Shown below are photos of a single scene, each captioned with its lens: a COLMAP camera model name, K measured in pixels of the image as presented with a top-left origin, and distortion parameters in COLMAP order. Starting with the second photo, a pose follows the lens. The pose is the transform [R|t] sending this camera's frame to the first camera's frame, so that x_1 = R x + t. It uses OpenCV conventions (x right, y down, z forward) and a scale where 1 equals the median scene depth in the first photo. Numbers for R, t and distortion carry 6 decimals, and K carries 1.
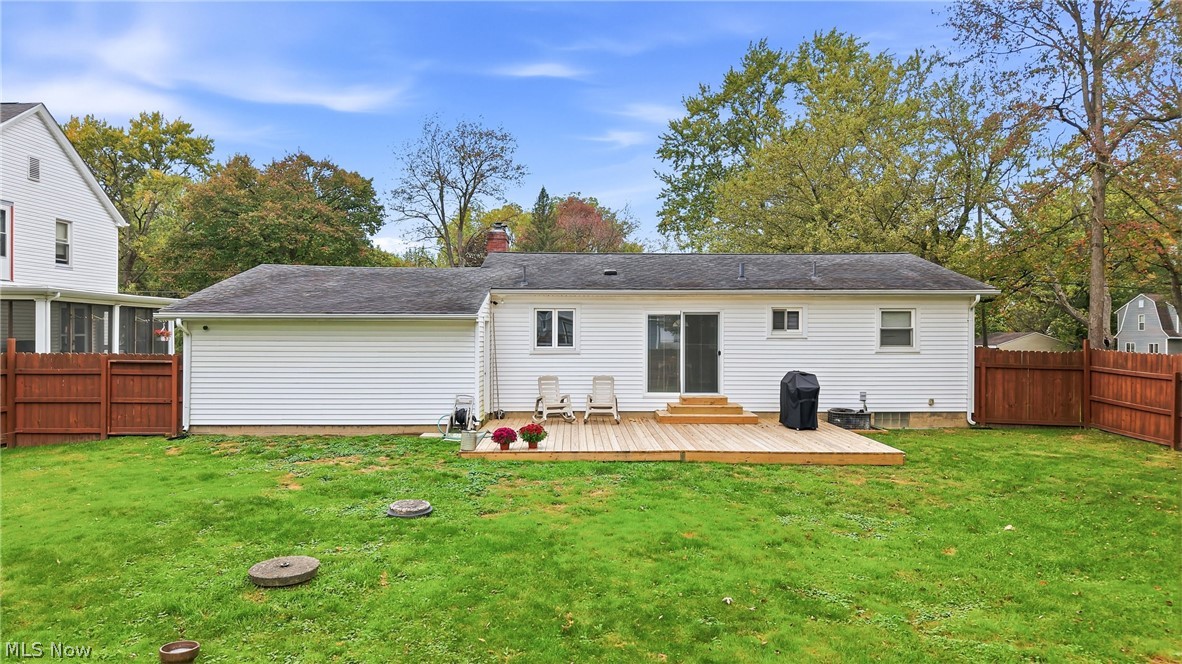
lens RADIAL K [[790.4, 0, 591.0], [0, 790.4, 332.0], [0, 0, 1]] dist [0.043891, -0.052284]
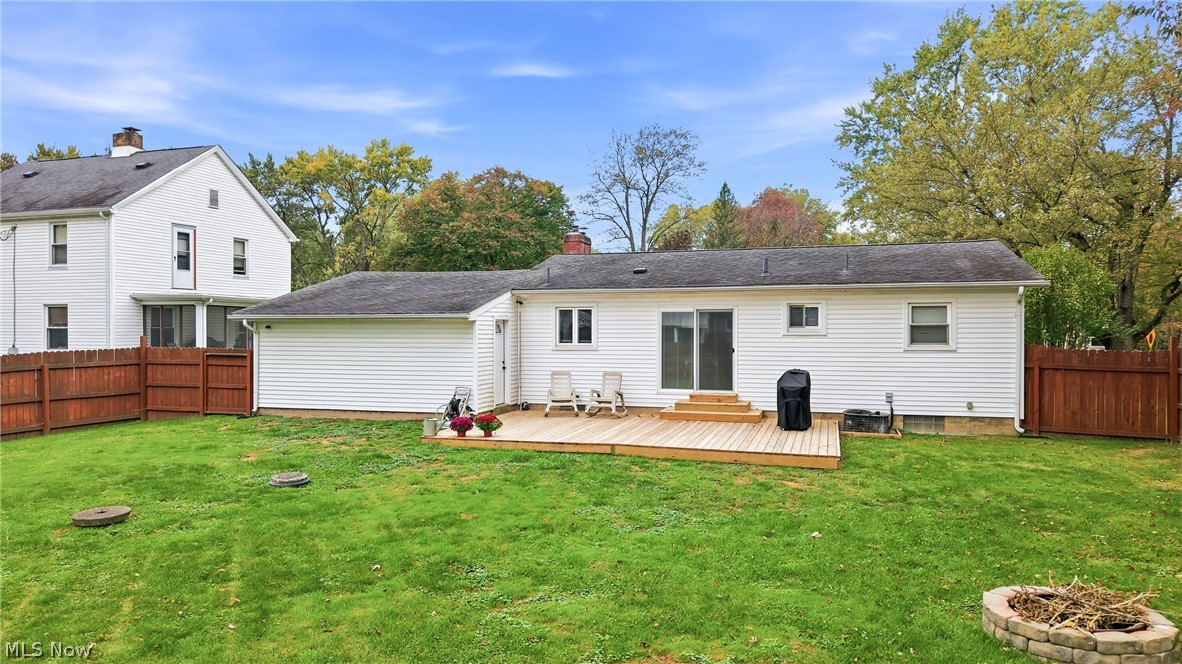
lens RADIAL K [[790.4, 0, 591.0], [0, 790.4, 332.0], [0, 0, 1]] dist [0.043891, -0.052284]
pose [[0.950407, -0.001451, -0.311004, 0.300226], [0.002725, 0.999990, 0.003661, -0.000337], [0.310996, -0.004327, 0.950402, 0.007539]]
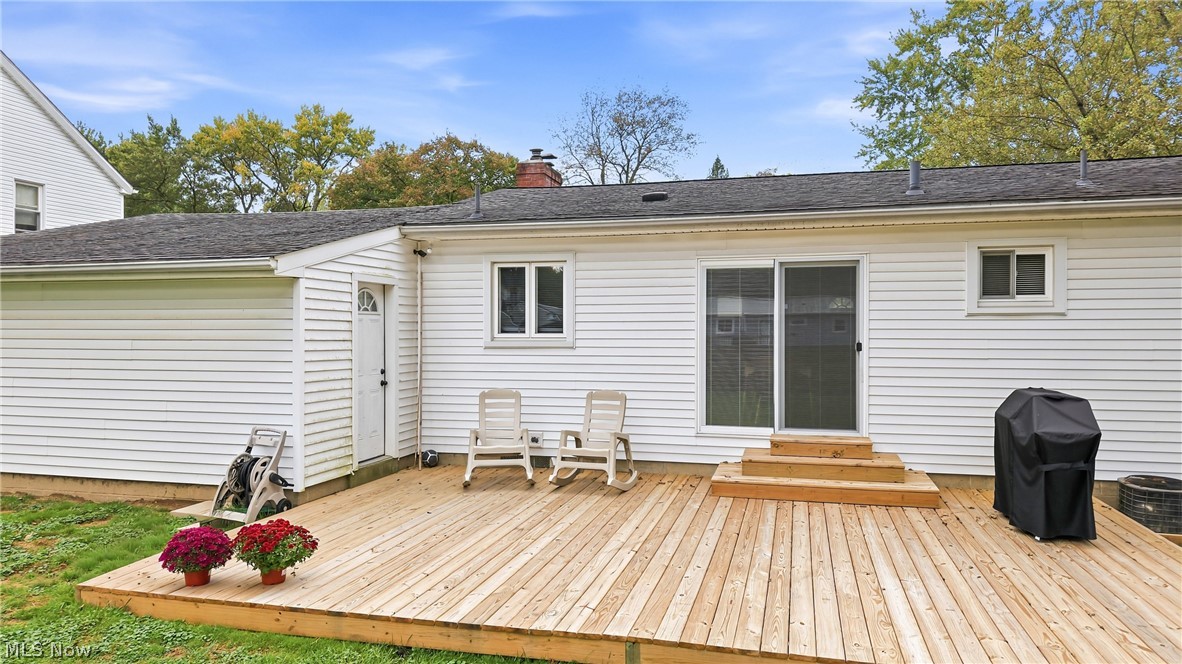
lens RADIAL K [[793.5, 0, 594.1], [0, 793.5, 331.6], [0, 0, 1]] dist [0.001359, -0.001346]
pose [[0.962792, -0.002370, -0.270233, 0.138162], [0.001559, 0.999994, -0.003218, 0.018859], [0.270239, 0.002677, 0.962789, 0.499399]]
